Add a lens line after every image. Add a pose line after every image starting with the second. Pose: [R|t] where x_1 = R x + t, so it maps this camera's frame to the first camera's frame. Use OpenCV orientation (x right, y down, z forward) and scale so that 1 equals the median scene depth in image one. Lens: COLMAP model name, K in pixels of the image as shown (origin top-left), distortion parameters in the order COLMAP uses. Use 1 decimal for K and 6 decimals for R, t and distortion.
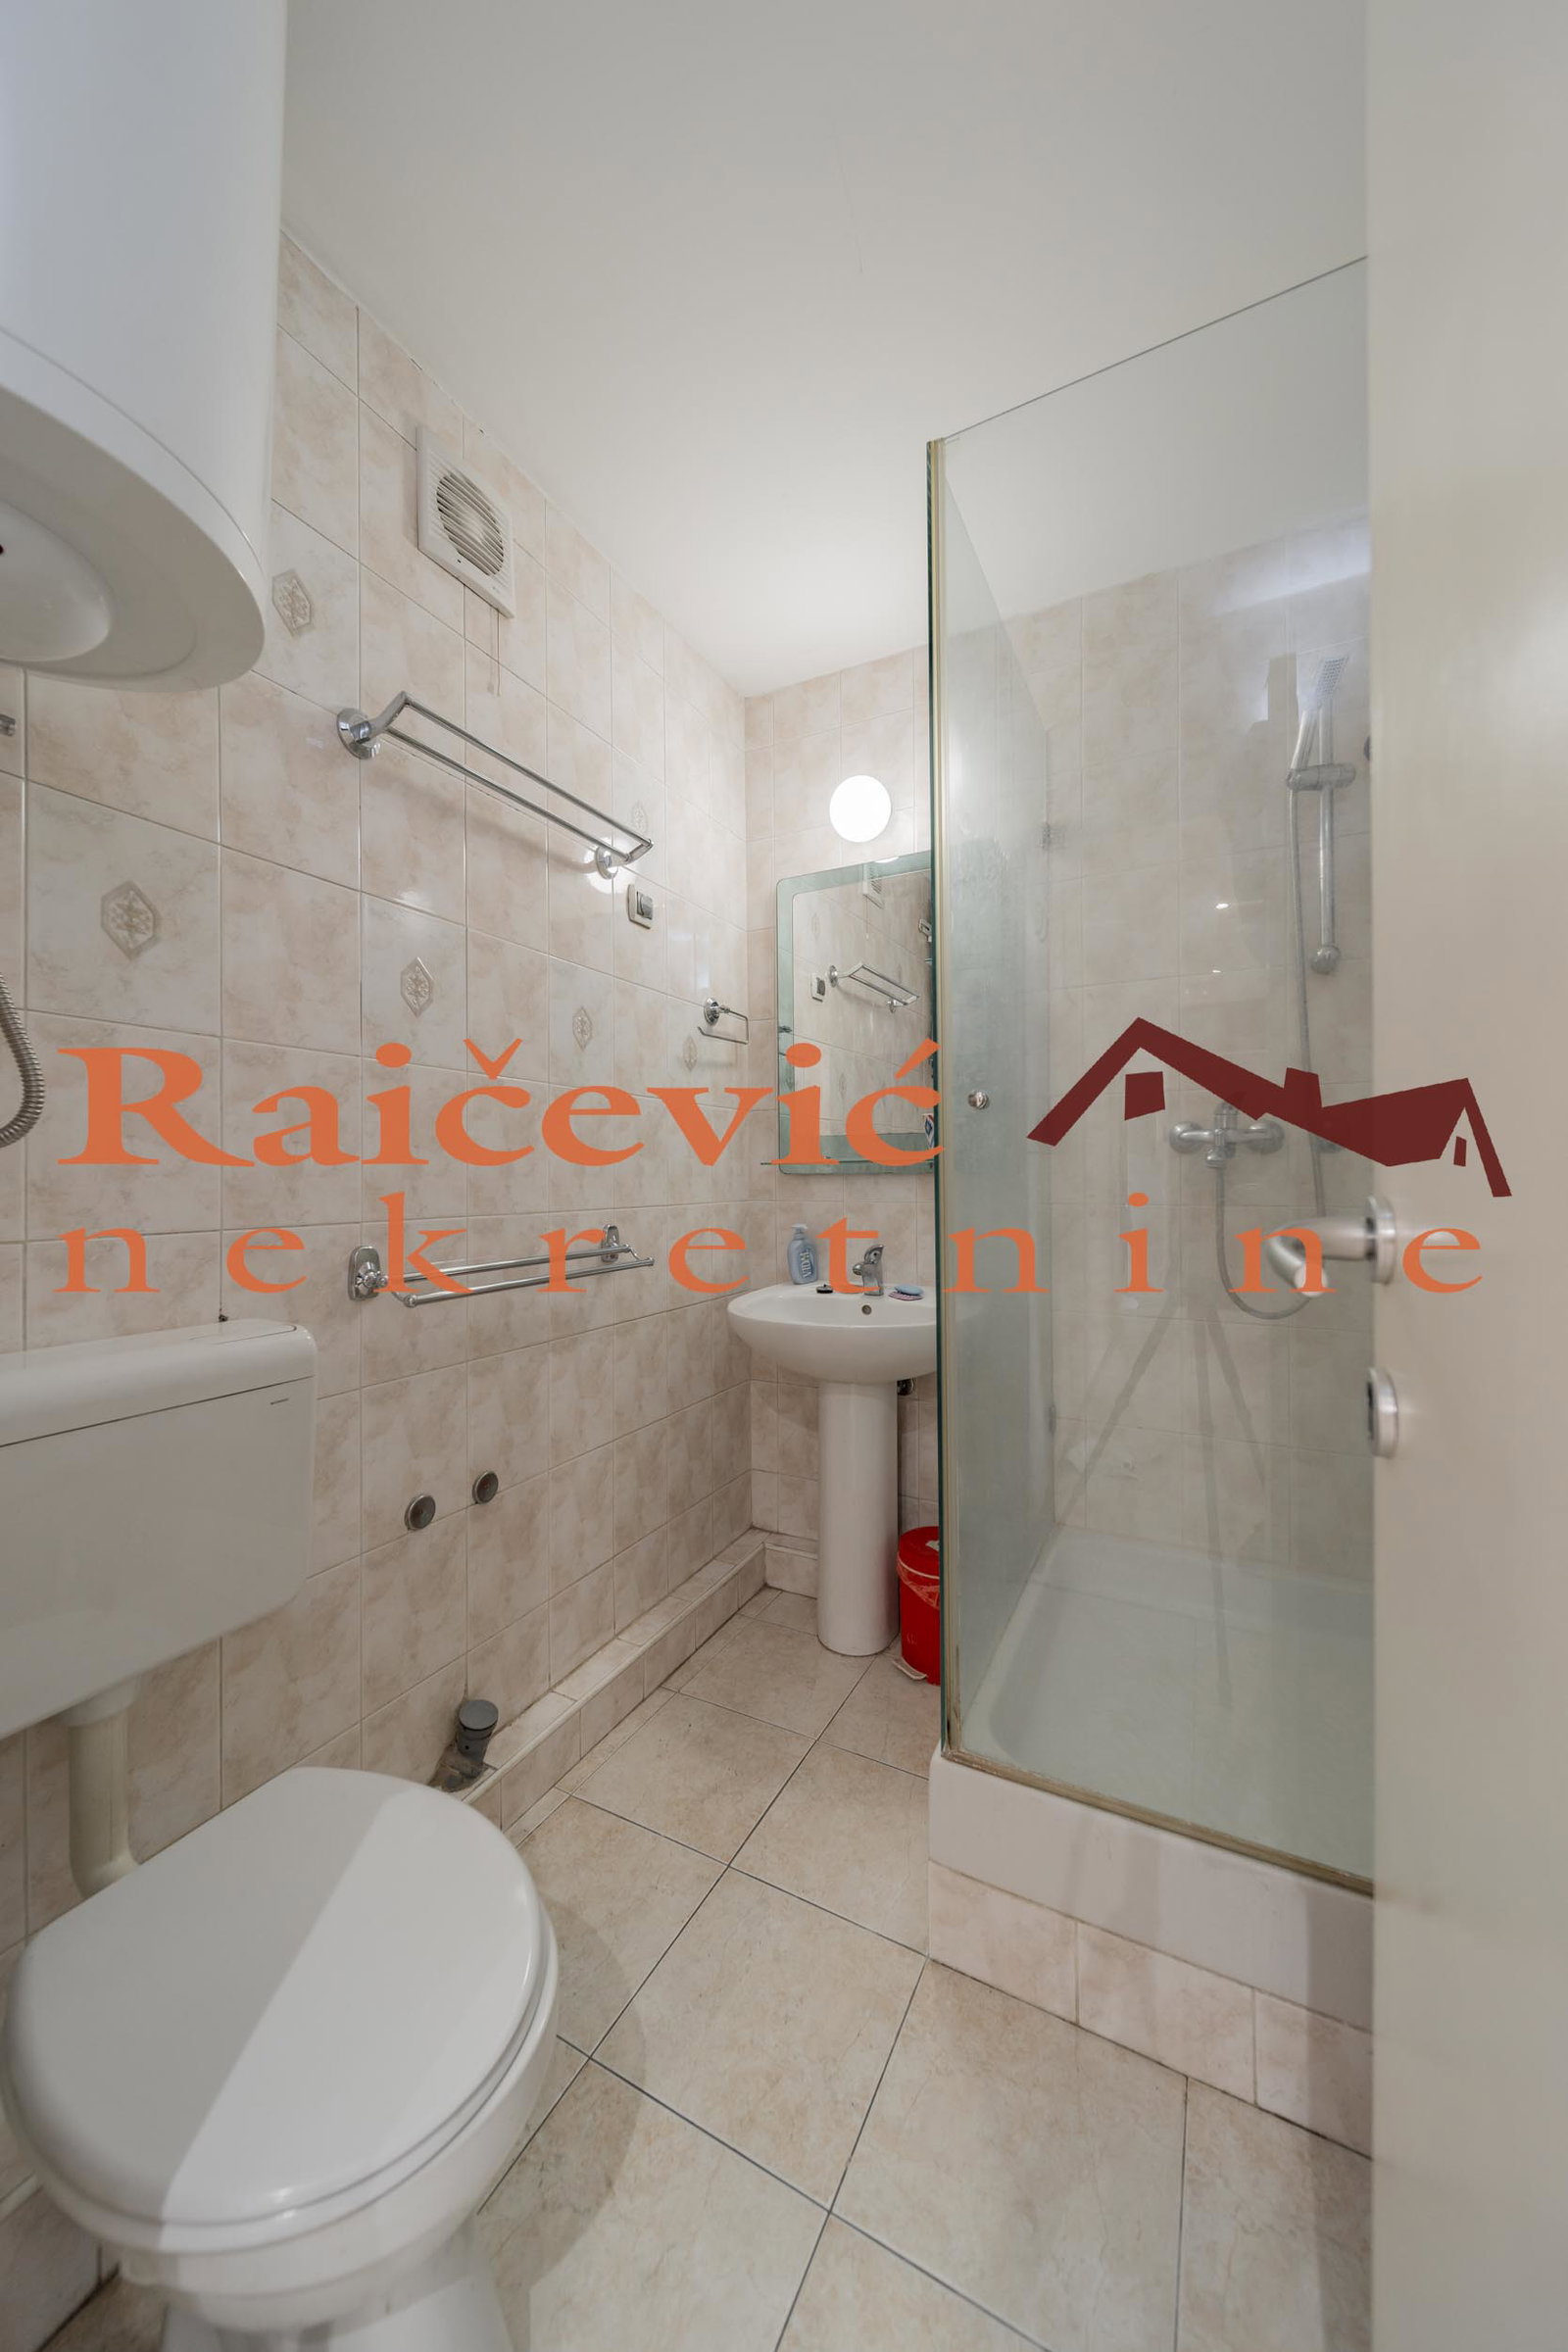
lens RADIAL K [[832.0, 0, 777.4], [0, 832.0, 1163.9], [0, 0, 1]] dist [0.001841, -0.001030]
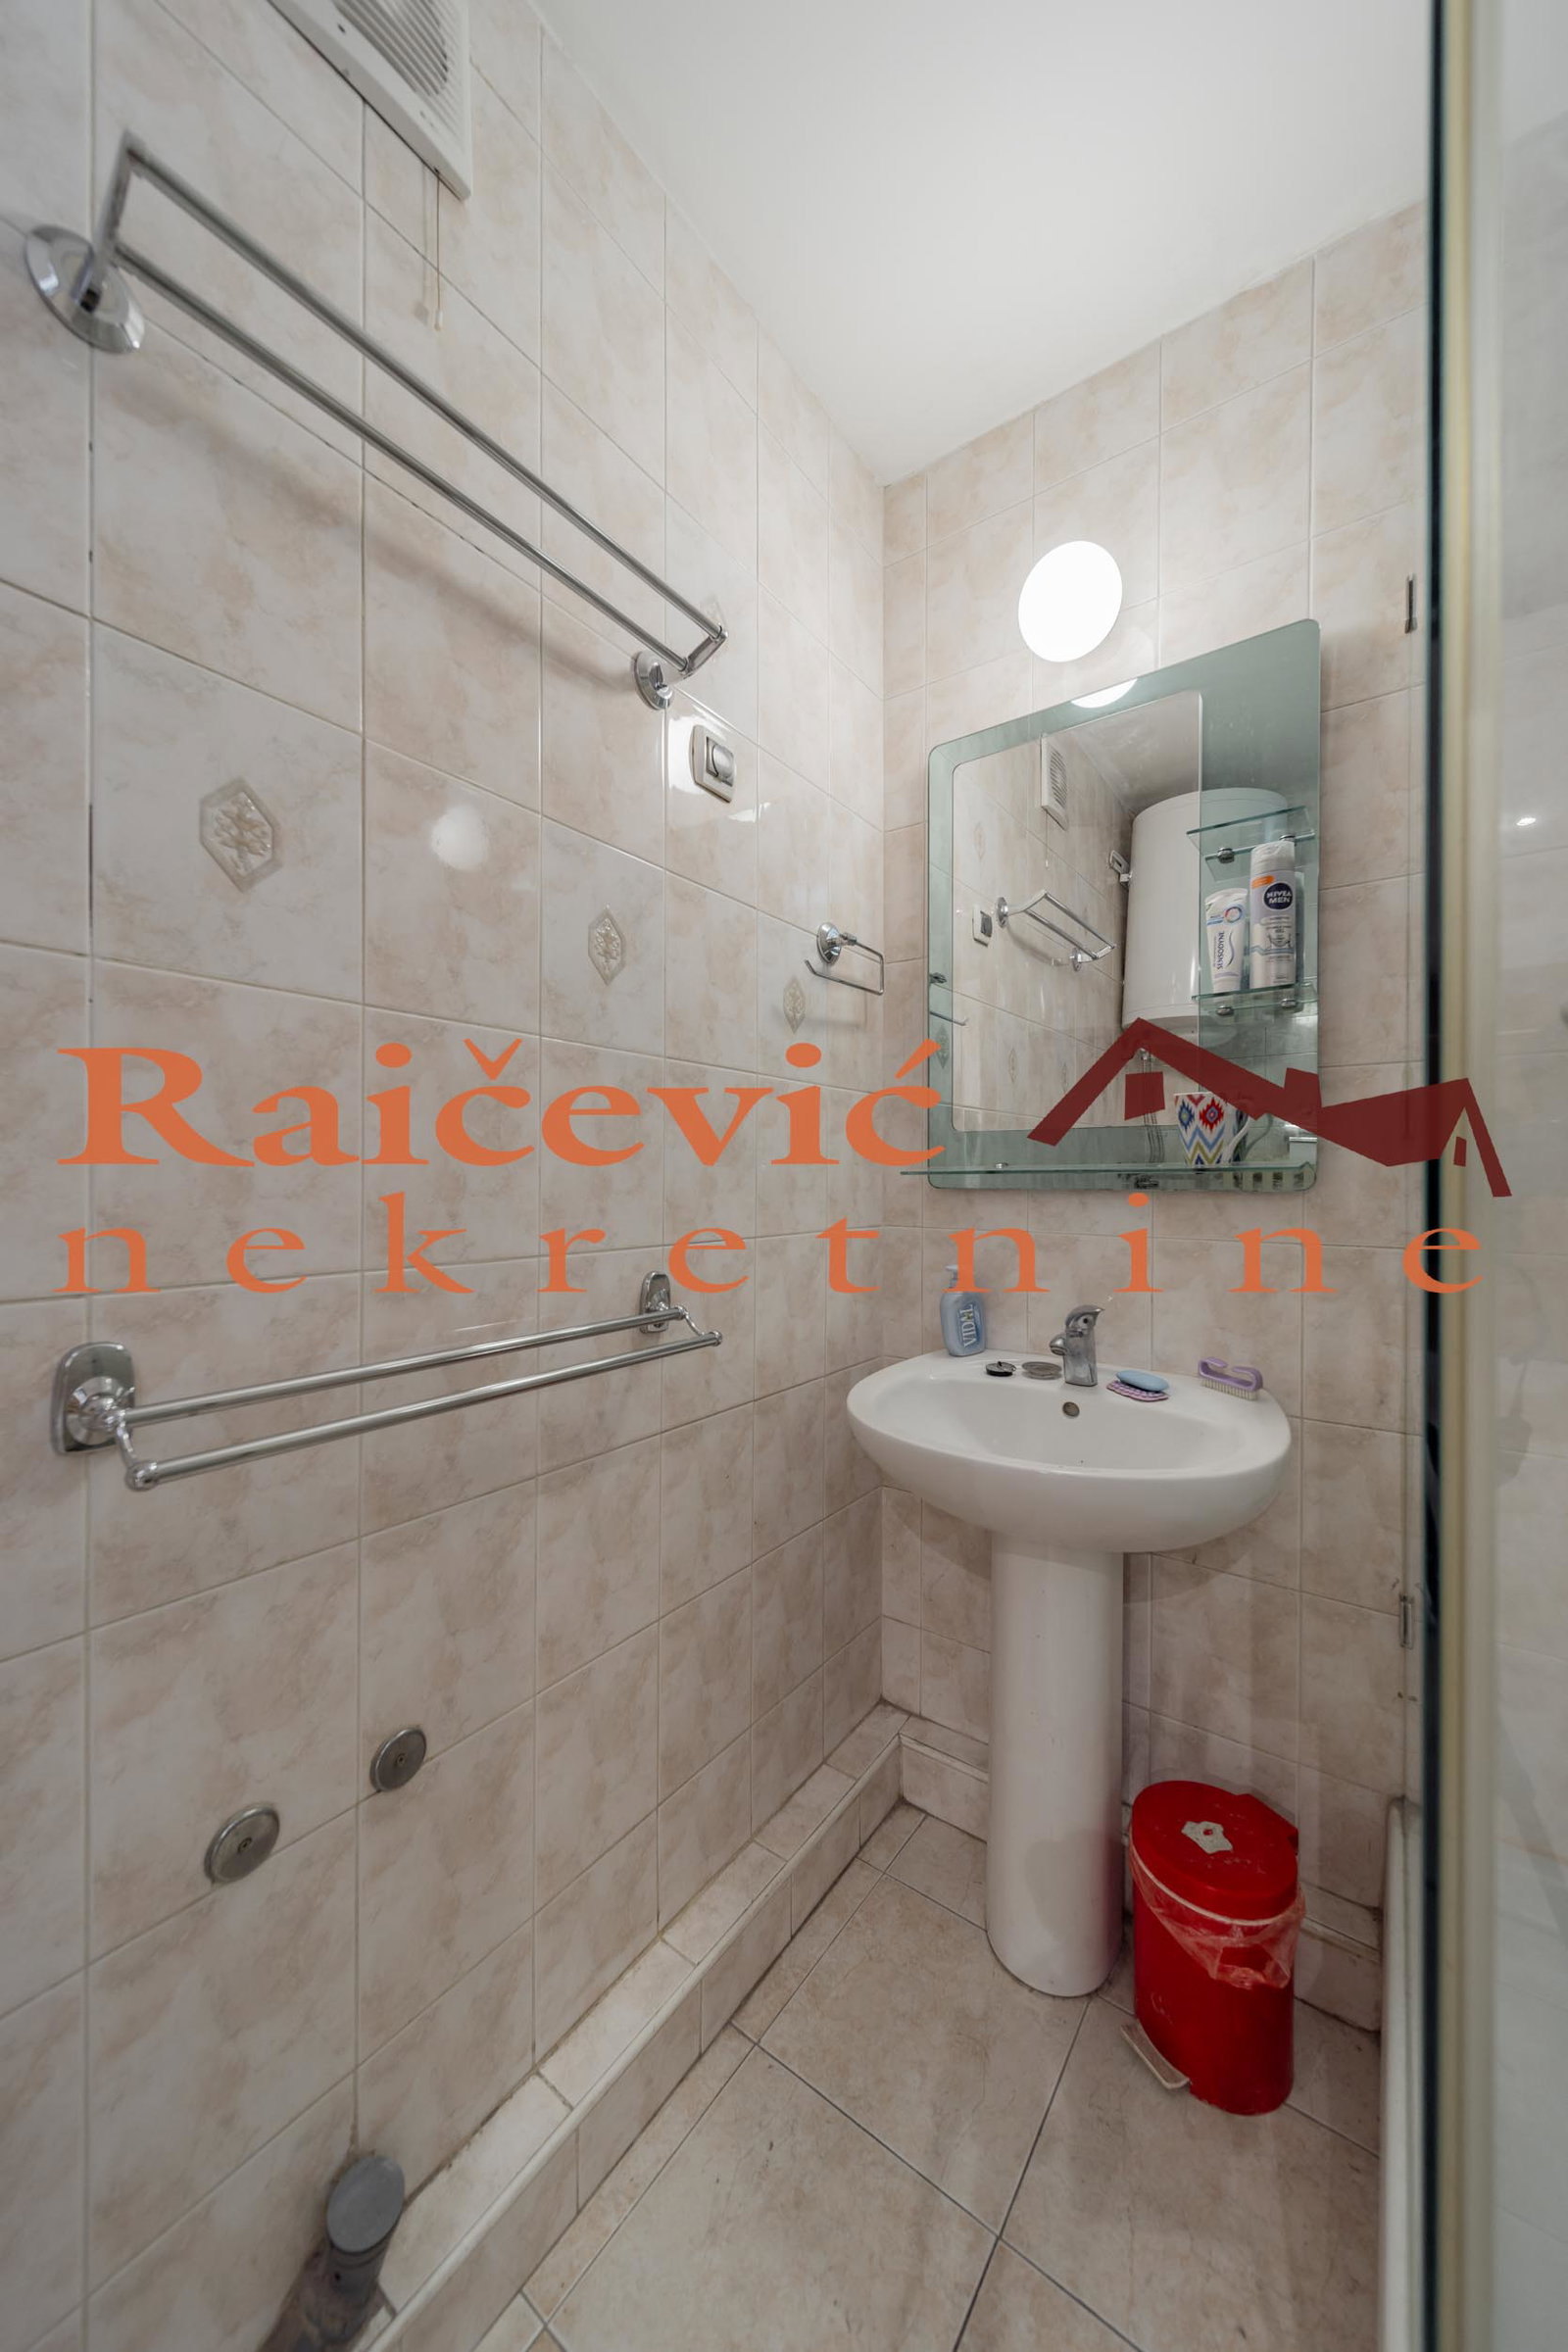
lens RADIAL K [[832.0, 0, 781.9], [0, 832.0, 1166.6], [0, 0, 1]] dist [0.001841, -0.001030]
pose [[0.988207, 0.009935, -0.152803, -0.014851], [-0.009725, 0.999950, 0.002117, -0.007044], [0.152817, -0.000606, 0.988254, 0.397395]]
